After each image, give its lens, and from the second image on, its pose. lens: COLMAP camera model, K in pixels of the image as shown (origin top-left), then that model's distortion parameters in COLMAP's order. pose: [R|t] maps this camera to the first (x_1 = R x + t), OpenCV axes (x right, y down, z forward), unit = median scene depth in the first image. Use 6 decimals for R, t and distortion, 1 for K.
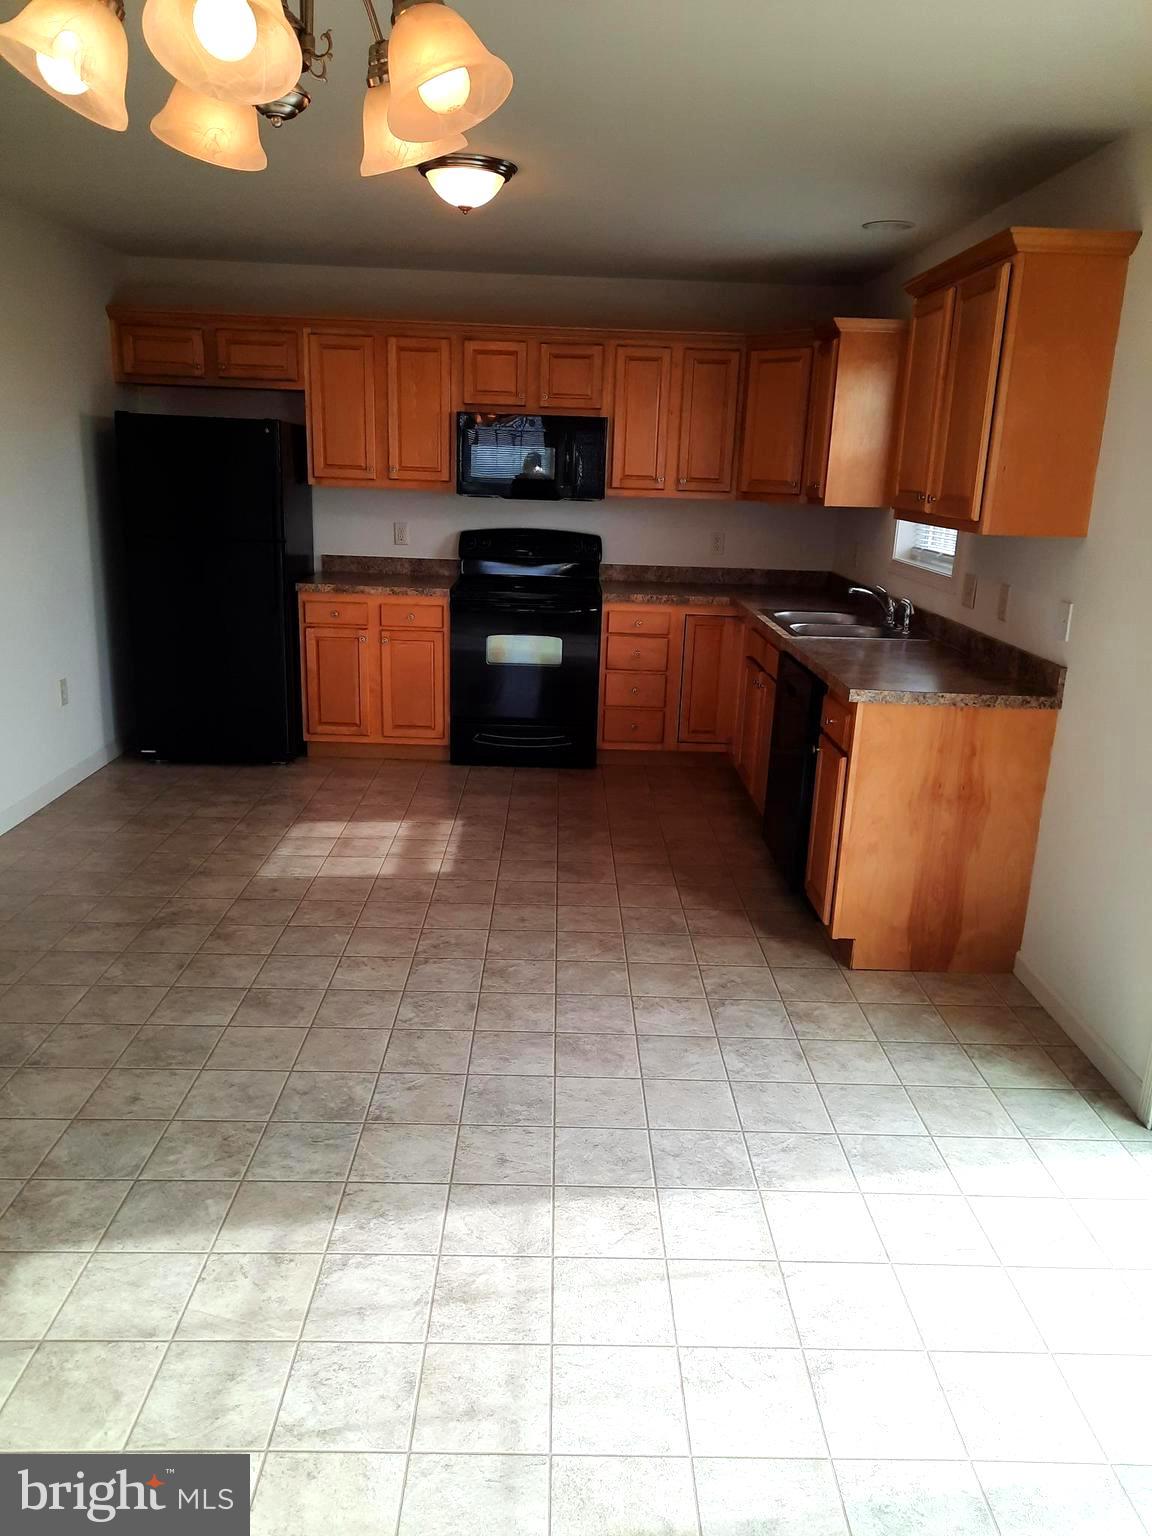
lens RADIAL K [[1108.8, 0, 576.0], [0, 1108.8, 768.0], [0, 0, 1]] dist [0.027876, 0.000196]
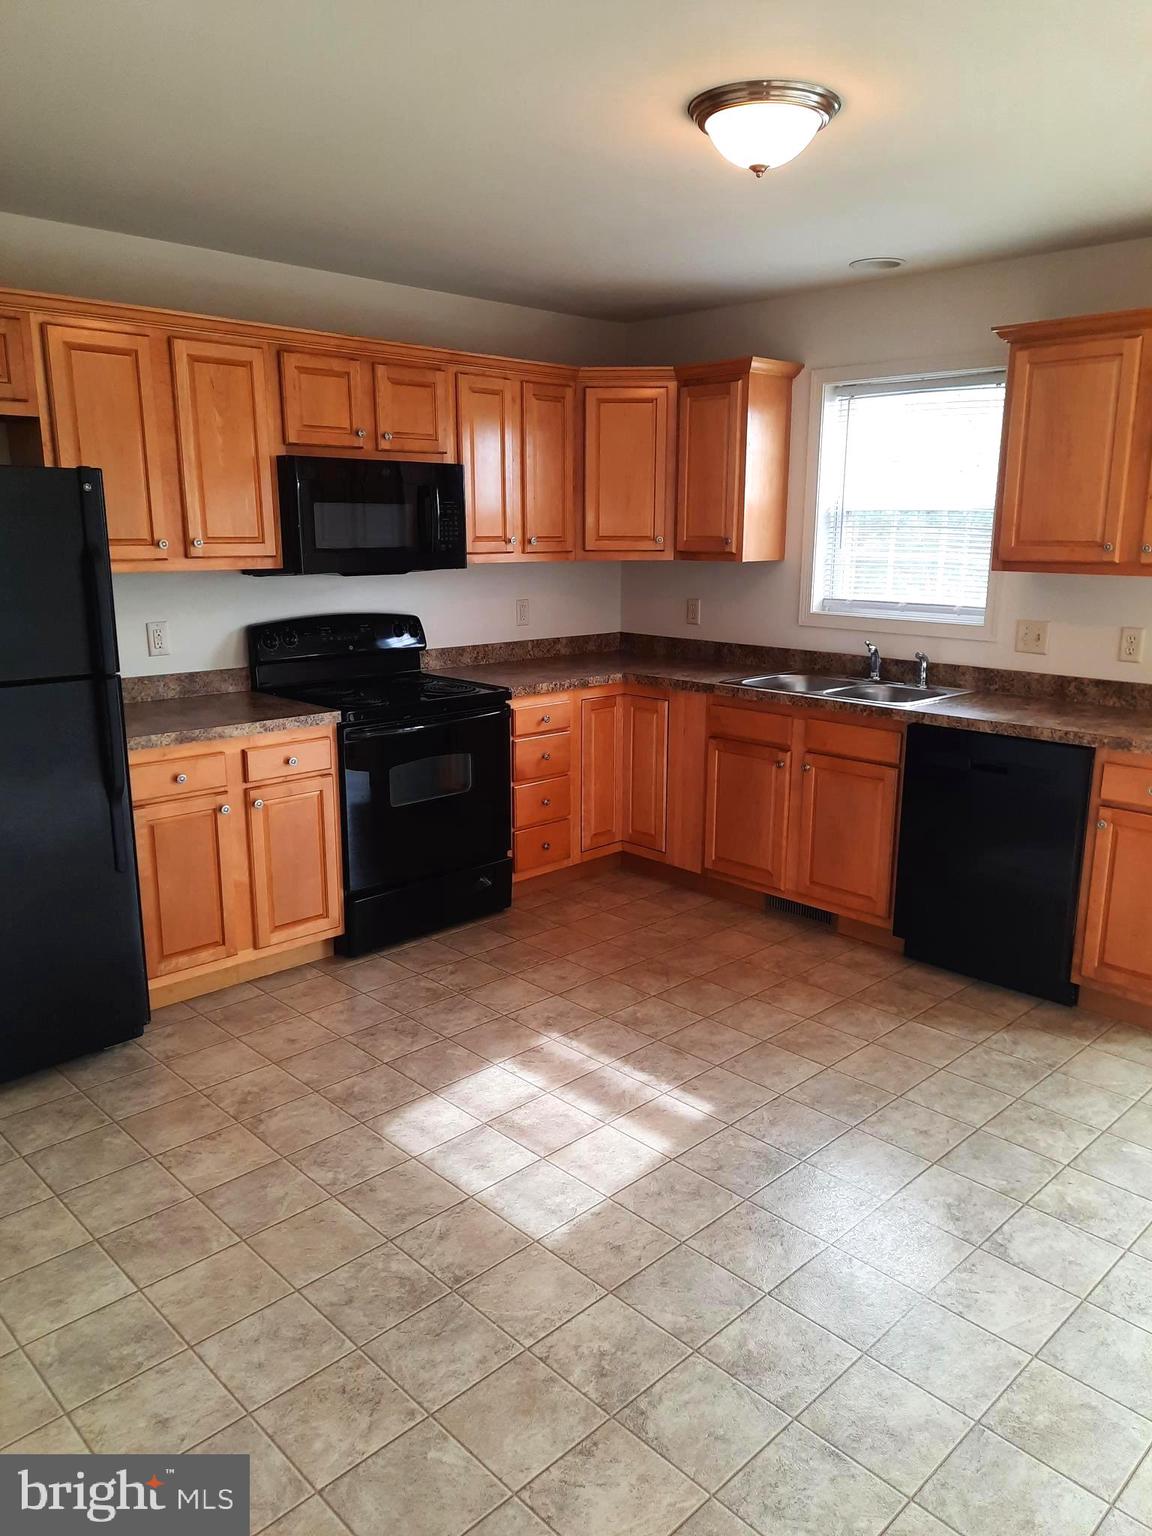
lens RADIAL K [[1108.8, 0, 576.0], [0, 1108.8, 768.0], [0, 0, 1]] dist [0.027876, 0.000196]
pose [[0.726899, -0.179807, 0.662787, -0.513891], [0.202210, 0.978369, 0.043651, -0.139842], [-0.656299, 0.102292, 0.747534, 0.434716]]
